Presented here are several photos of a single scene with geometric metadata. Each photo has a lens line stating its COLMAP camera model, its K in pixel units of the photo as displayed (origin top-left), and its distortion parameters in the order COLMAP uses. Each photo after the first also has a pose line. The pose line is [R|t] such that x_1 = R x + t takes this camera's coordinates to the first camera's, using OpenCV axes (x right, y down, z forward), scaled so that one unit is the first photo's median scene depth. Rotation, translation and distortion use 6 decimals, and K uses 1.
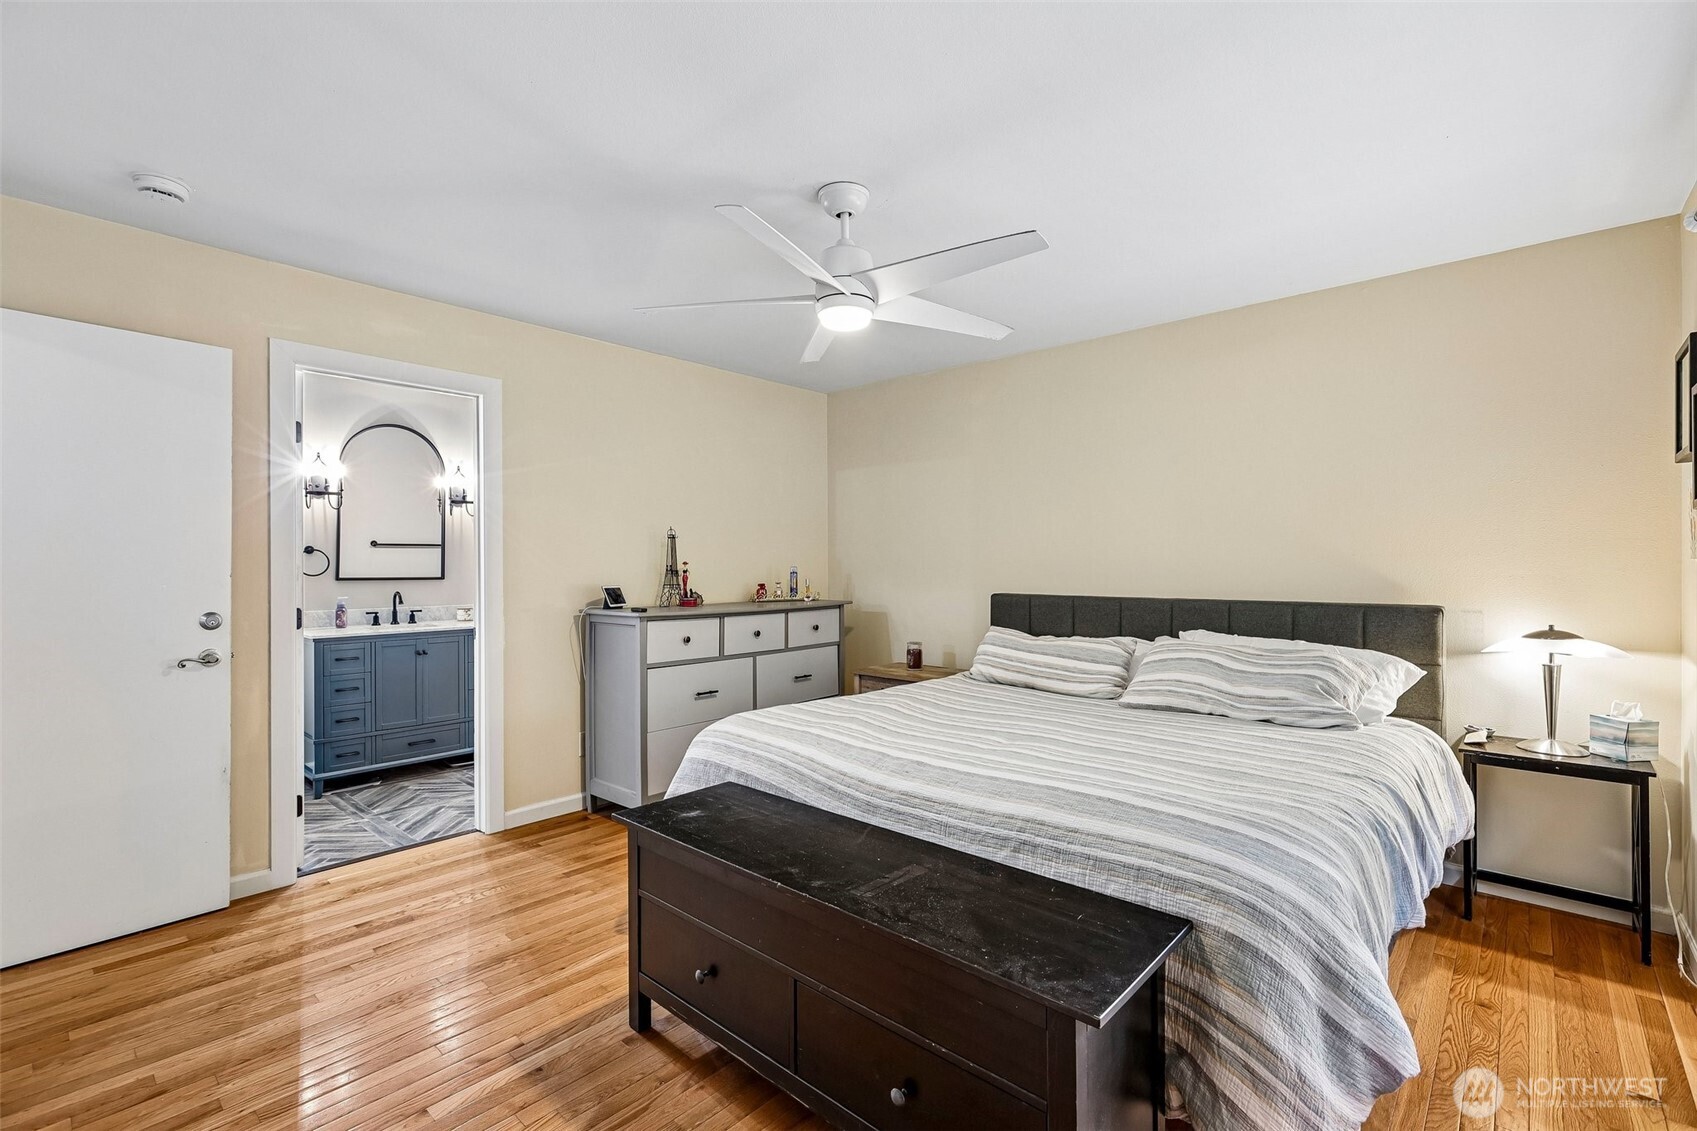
lens RADIAL K [[749.5, 0, 848.3], [0, 749.5, 566.6], [0, 0, 1]] dist [-0.002413, 0.001390]
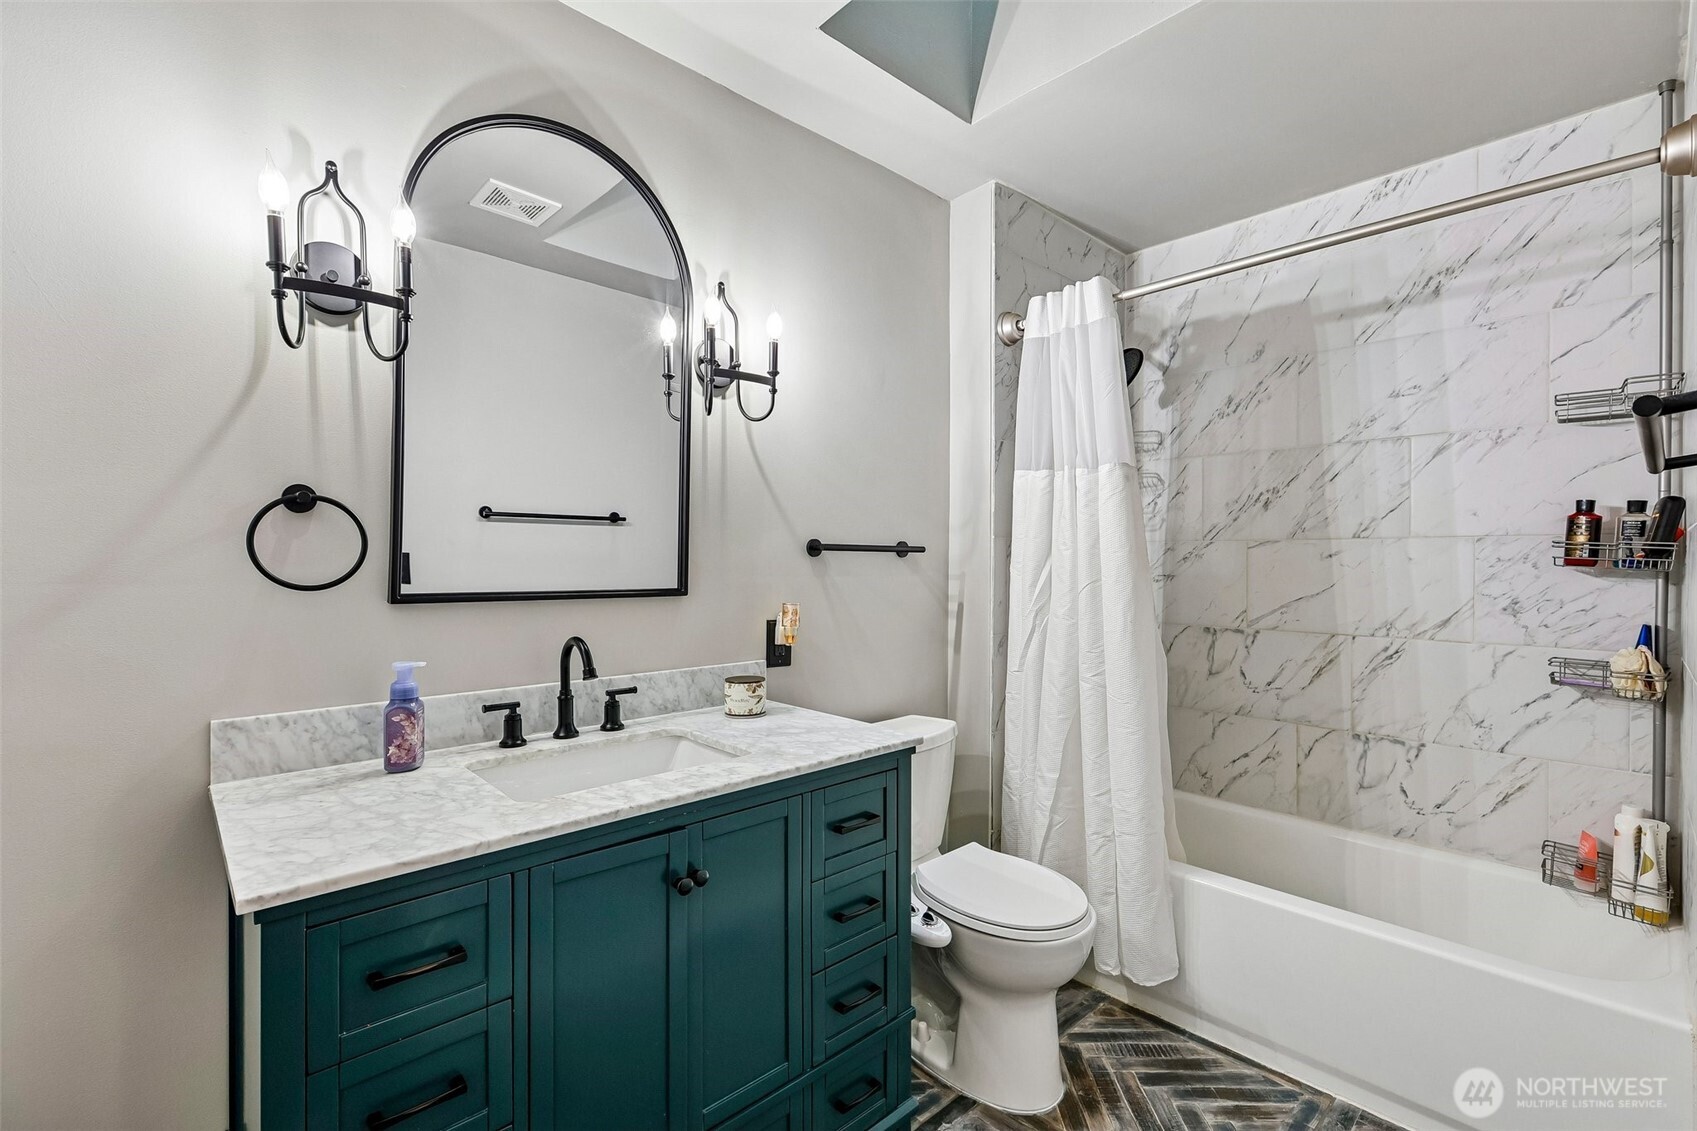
lens RADIAL K [[749.5, 0, 857.0], [0, 749.5, 560.7], [0, 0, 1]] dist [-0.002413, 0.001390]
pose [[0.996848, 0.003669, -0.079256, -0.472614], [-0.003942, 0.999987, -0.003292, 0.001452], [0.079243, 0.003594, 0.996849, 0.714056]]
